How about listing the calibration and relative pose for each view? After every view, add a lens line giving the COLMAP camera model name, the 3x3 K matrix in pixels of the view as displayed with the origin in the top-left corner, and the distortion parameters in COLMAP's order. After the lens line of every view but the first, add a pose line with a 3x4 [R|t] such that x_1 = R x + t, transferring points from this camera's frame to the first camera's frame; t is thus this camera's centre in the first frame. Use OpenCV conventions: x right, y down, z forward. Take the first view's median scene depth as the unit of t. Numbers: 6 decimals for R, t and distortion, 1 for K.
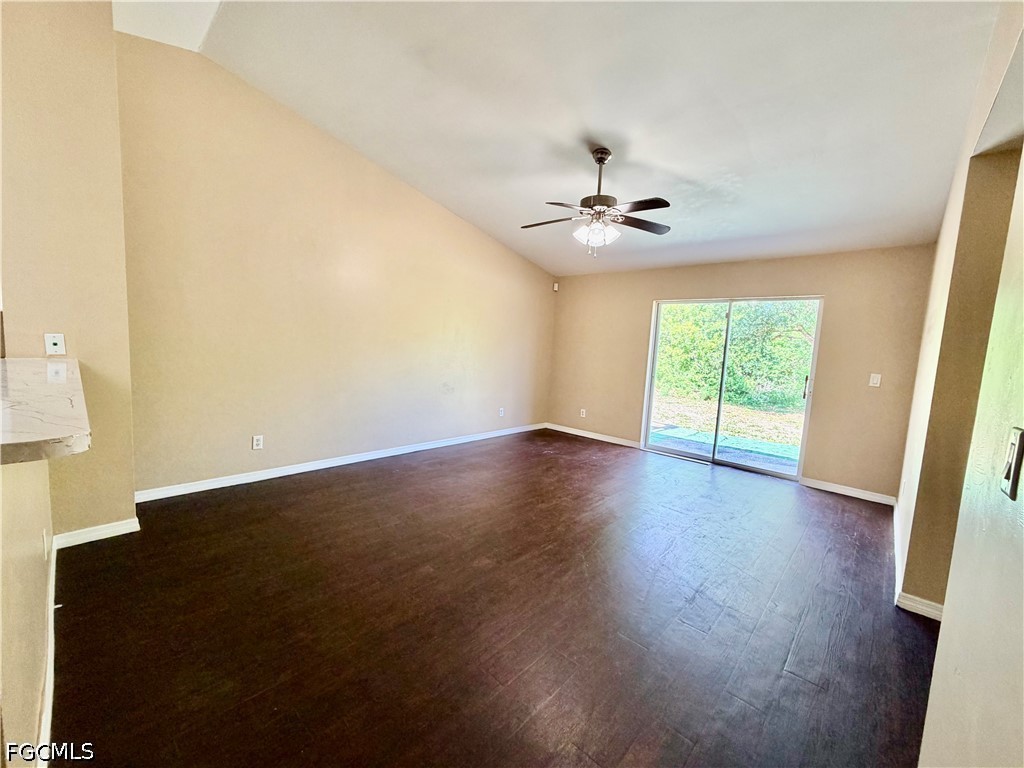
lens RADIAL K [[408.8, 0, 510.4], [0, 408.8, 386.0], [0, 0, 1]] dist [0.000142, -0.000040]
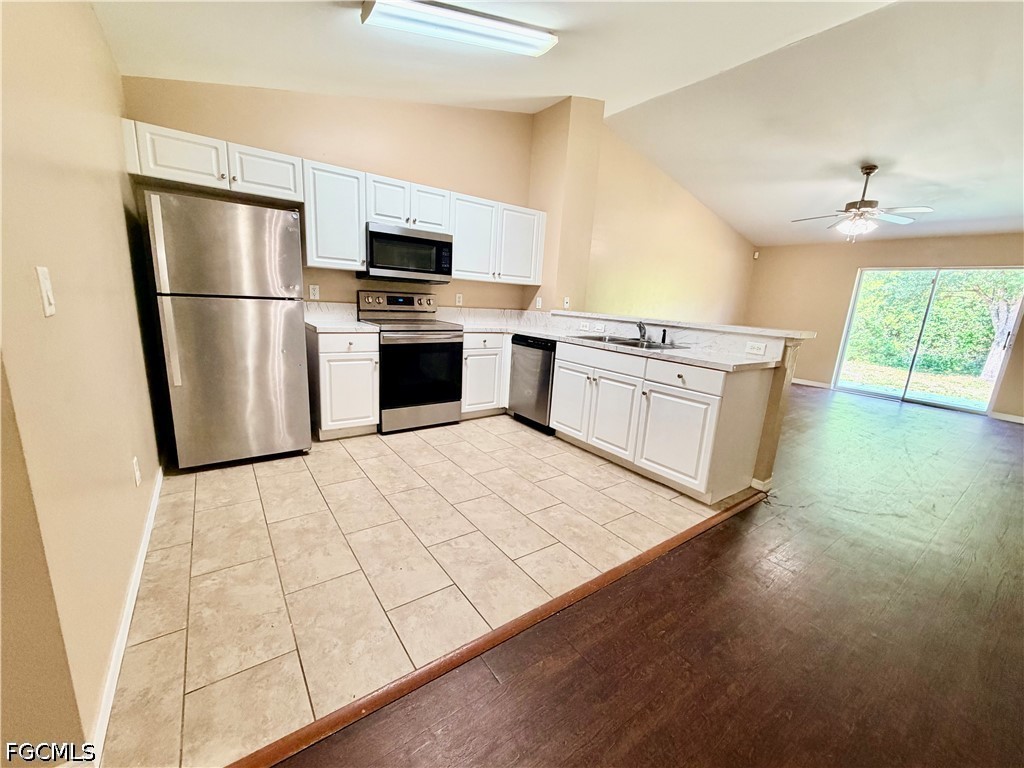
lens RADIAL K [[408.8, 0, 510.4], [0, 408.8, 386.0], [0, 0, 1]] dist [0.000142, -0.000040]
pose [[0.980945, 0.046164, -0.188723, -0.465255], [-0.026626, 0.994139, 0.104783, 0.044636], [0.192454, -0.097761, 0.976424, -0.466825]]
